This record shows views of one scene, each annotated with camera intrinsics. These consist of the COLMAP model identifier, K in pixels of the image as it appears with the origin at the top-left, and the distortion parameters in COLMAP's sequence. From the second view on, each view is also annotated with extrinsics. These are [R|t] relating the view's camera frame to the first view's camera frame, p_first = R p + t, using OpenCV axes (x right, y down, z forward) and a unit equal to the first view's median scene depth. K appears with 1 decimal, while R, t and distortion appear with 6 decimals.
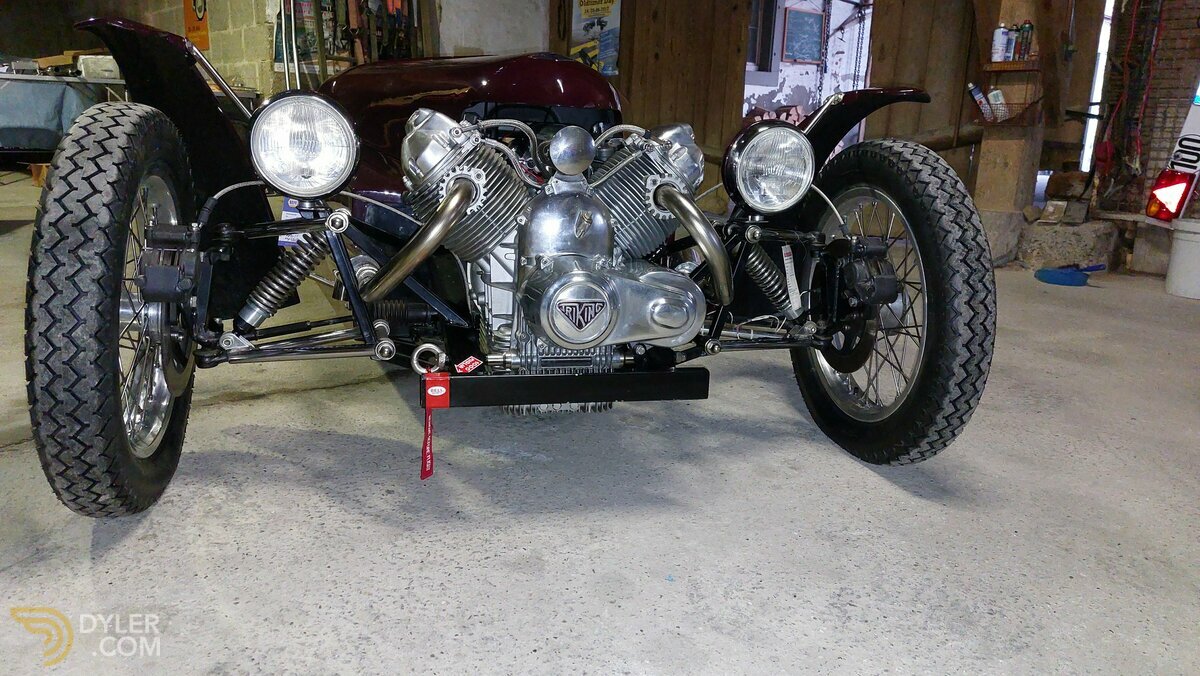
lens RADIAL K [[850.5, 0, 601.1], [0, 850.5, 318.2], [0, 0, 1]] dist [0.076995, -0.085845]
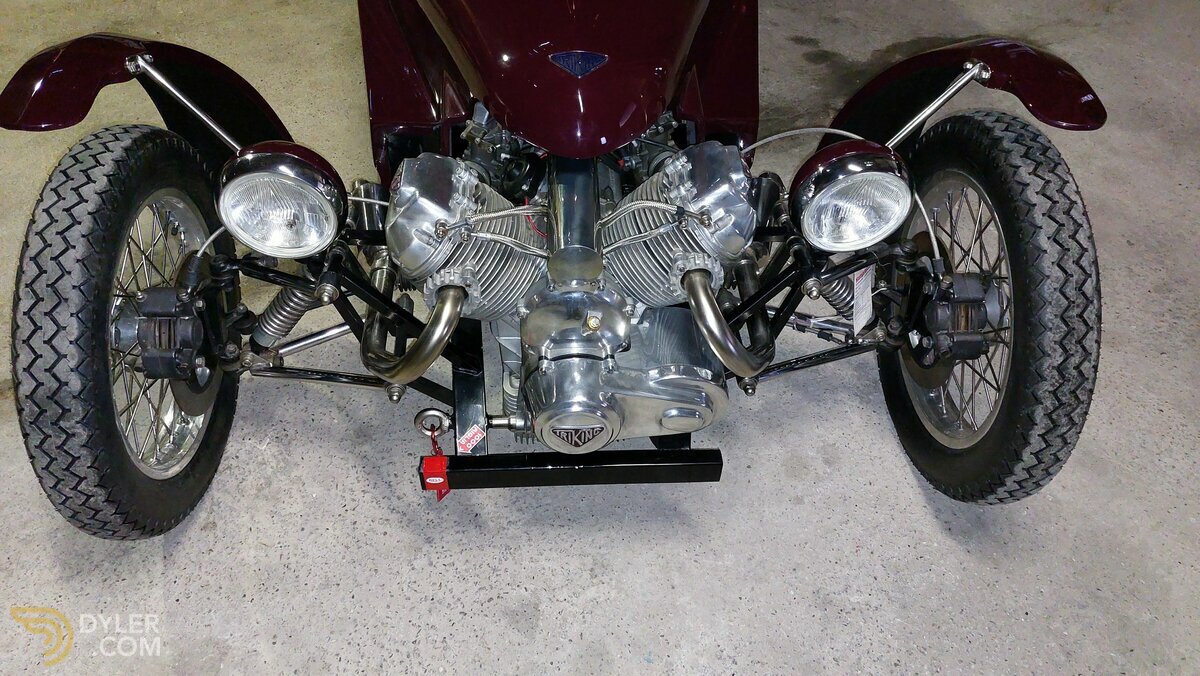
lens RADIAL K [[859.5, 0, 594.9], [0, 859.5, 301.0], [0, 0, 1]] dist [0.075655, -0.091847]
pose [[0.980449, 0.122099, -0.154310, 0.117472], [-0.019765, 0.841343, 0.540140, -0.614456], [0.195779, -0.526530, 0.827307, 0.289514]]
